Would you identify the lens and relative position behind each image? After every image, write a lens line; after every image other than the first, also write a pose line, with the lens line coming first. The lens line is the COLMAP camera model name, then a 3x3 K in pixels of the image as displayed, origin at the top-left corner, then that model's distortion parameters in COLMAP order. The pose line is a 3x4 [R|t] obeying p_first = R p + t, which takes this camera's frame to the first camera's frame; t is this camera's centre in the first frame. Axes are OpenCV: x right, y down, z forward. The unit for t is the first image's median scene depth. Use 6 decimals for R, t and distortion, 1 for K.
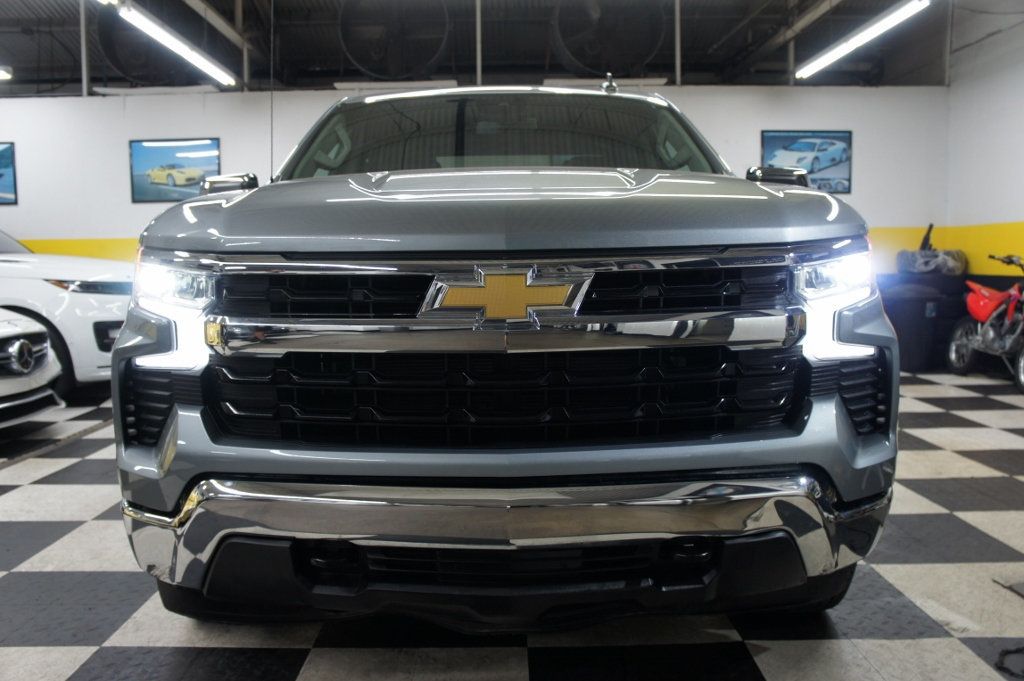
lens RADIAL K [[884.4, 0, 515.3], [0, 884.4, 339.8], [0, 0, 1]] dist [-0.055877, 0.016432]
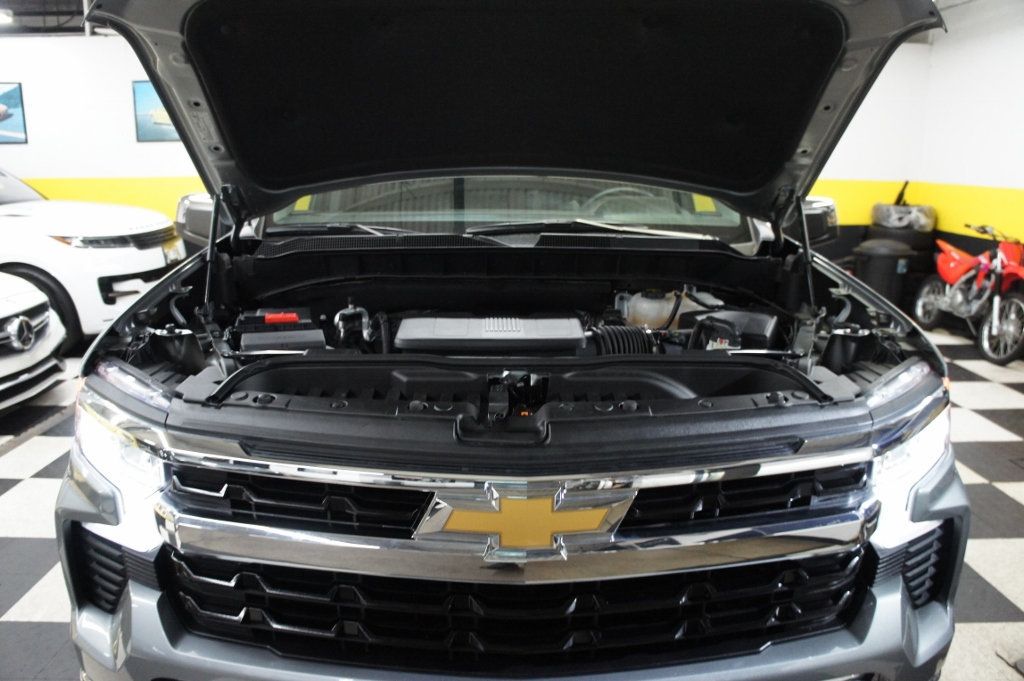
lens RADIAL K [[802.1, 0, 509.0], [0, 802.1, 338.9], [0, 0, 1]] dist [-0.164459, 0.106863]
pose [[0.999764, 0.017403, 0.012966, -0.009246], [-0.019018, 0.990366, 0.137165, -0.075380], [-0.010454, -0.137379, 0.990463, 0.081937]]
